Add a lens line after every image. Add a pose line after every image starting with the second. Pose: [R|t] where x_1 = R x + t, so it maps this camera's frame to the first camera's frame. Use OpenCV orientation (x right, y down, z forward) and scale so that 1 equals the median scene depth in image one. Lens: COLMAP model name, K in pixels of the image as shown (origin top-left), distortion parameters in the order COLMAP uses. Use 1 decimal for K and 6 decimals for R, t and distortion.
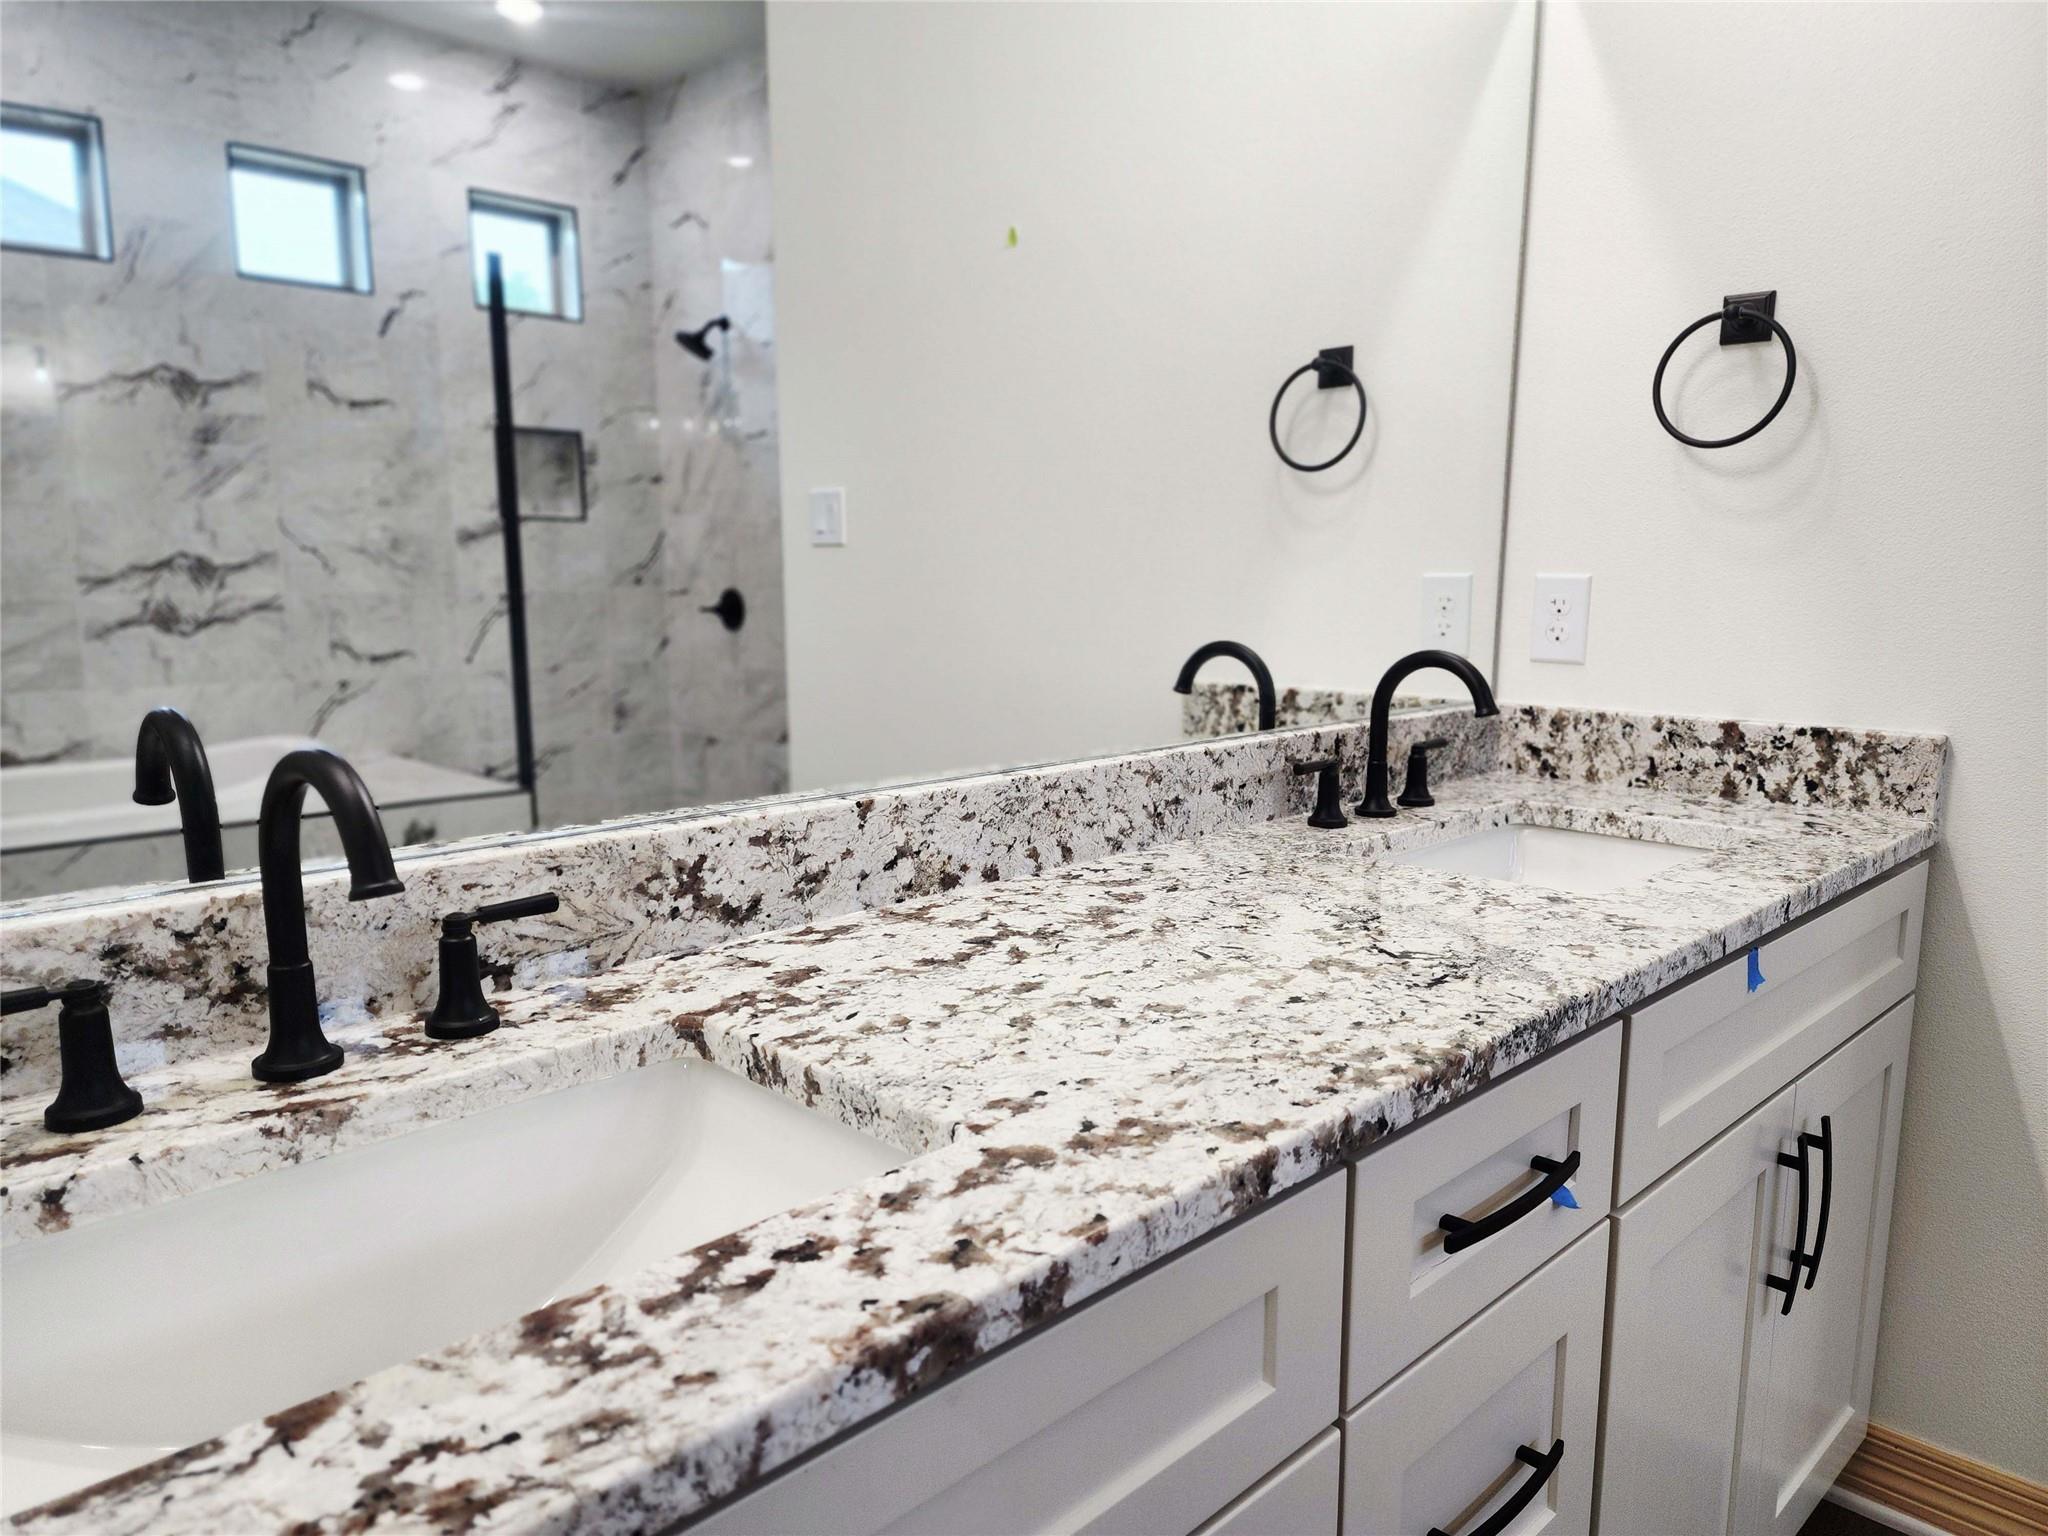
lens RADIAL K [[1369.9, 0, 1031.4], [0, 1369.9, 784.4], [0, 0, 1]] dist [0.048565, -0.028751]
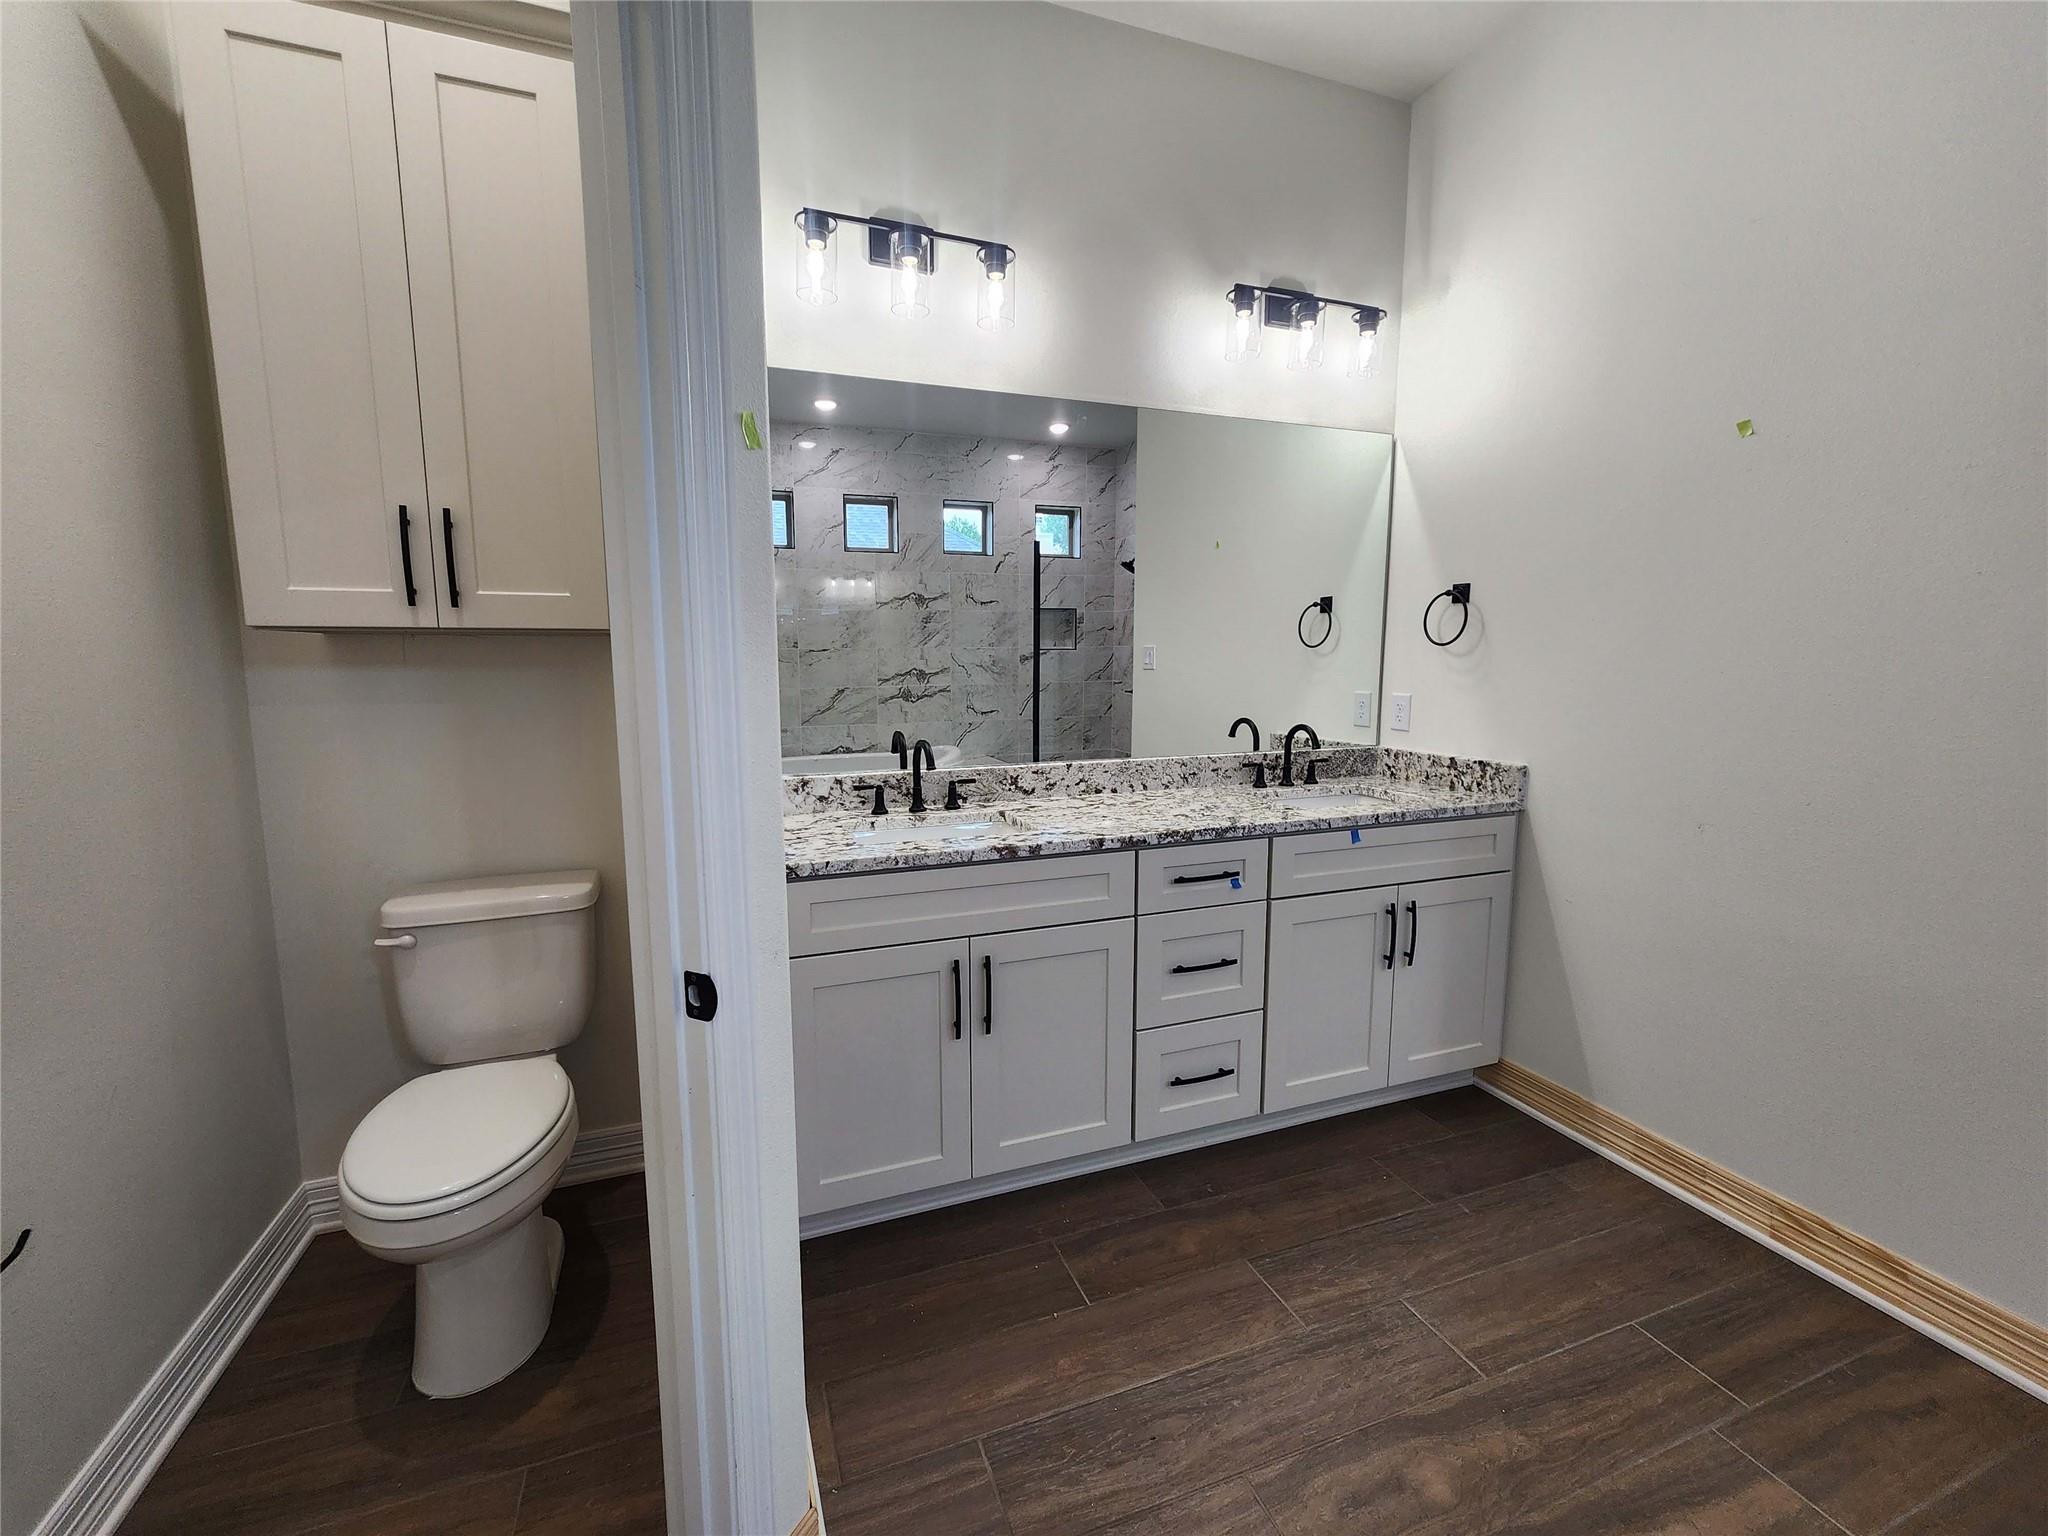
lens RADIAL K [[844.8, 0, 1025.0], [0, 844.8, 749.4], [0, 0, 1]] dist [0.008621, -0.004546]
pose [[0.912918, 0.040065, -0.406171, 0.429725], [-0.059629, 0.997585, -0.035621, 0.039102], [0.403763, 0.056739, 0.913102, -0.659788]]
